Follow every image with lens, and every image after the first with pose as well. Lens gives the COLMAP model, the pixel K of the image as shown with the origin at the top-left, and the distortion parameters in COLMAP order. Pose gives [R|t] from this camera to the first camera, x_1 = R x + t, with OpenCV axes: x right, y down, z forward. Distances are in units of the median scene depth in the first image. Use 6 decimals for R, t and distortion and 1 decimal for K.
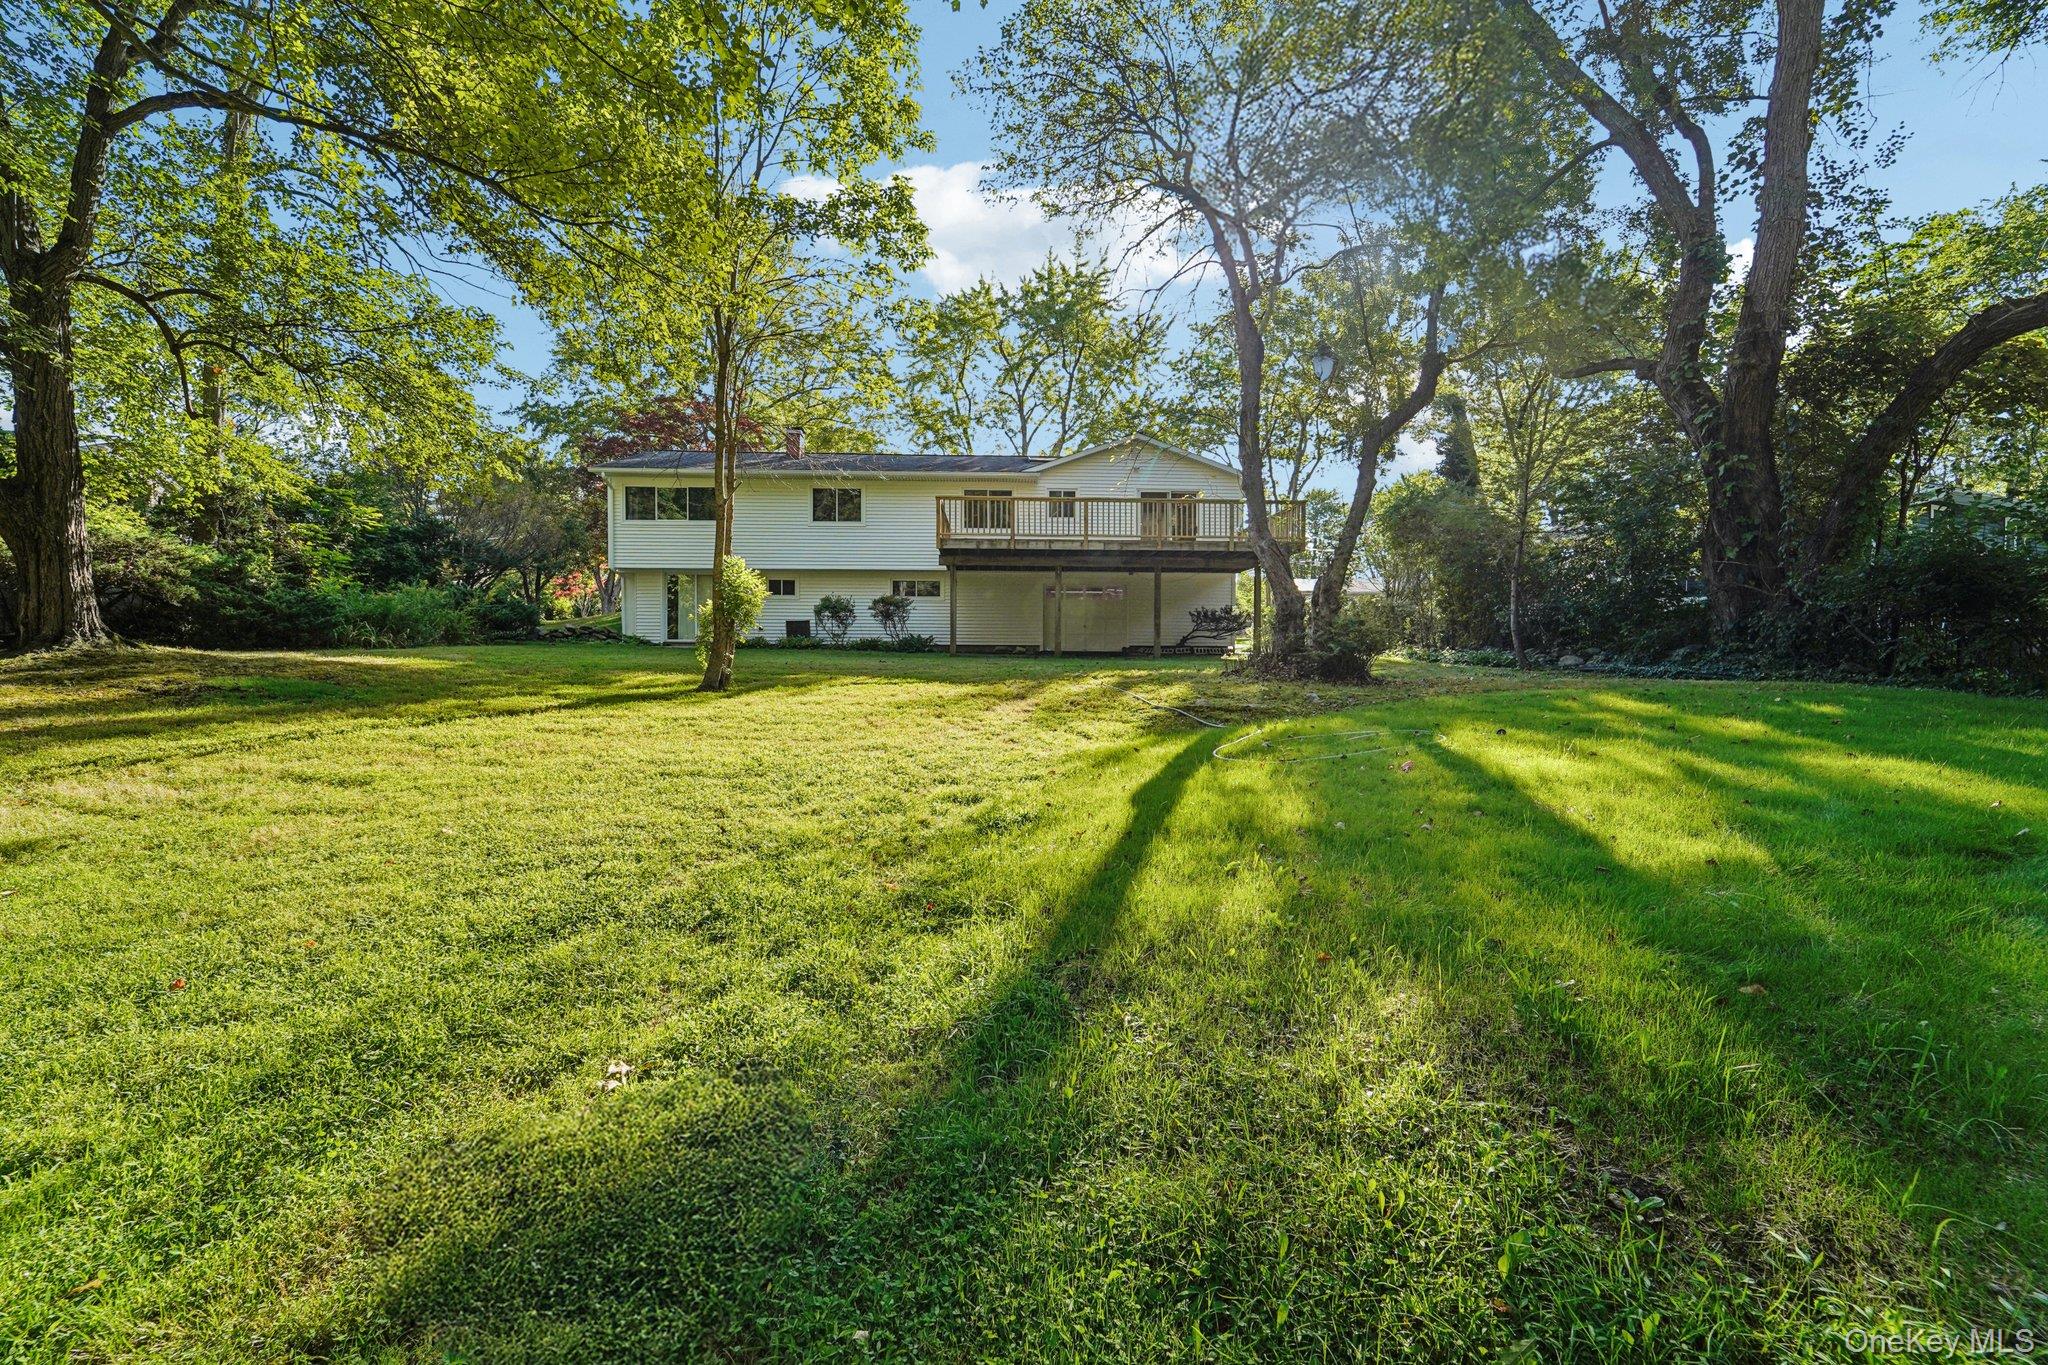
lens RADIAL K [[854.5, 0, 1024.0], [0, 854.5, 682.5], [0, 0, 1]] dist [-0.000465, -0.000030]
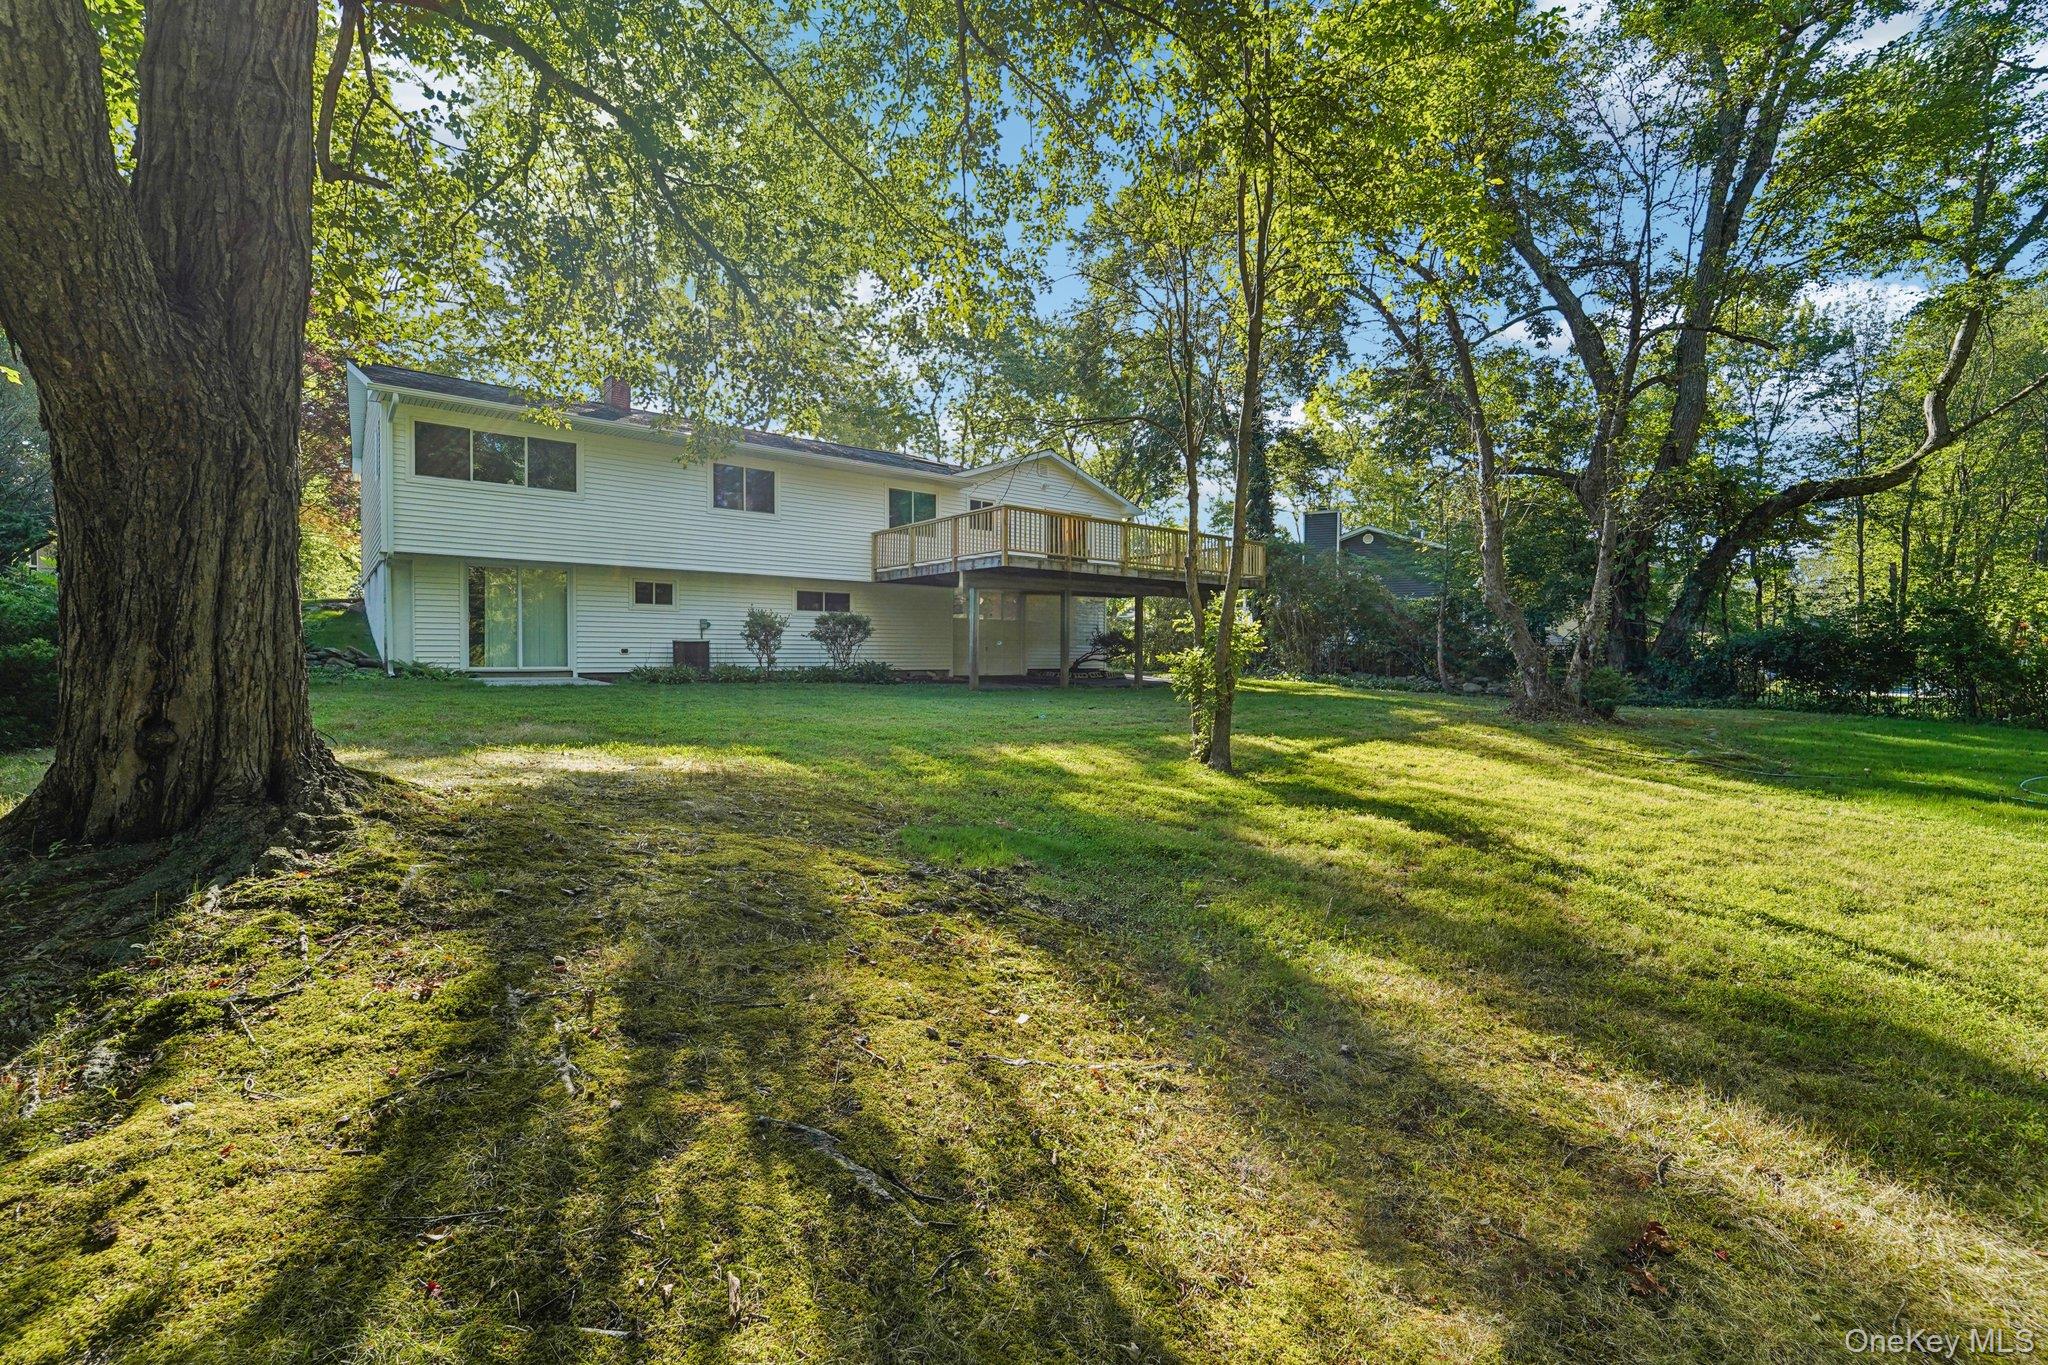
lens RADIAL K [[854.5, 0, 1024.0], [0, 854.5, 682.5], [0, 0, 1]] dist [-0.000465, -0.000030]
pose [[0.810159, -0.018490, 0.585919, -0.464241], [0.016366, 0.999826, 0.008922, -0.038599], [-0.585982, 0.002361, 0.810321, 0.240826]]
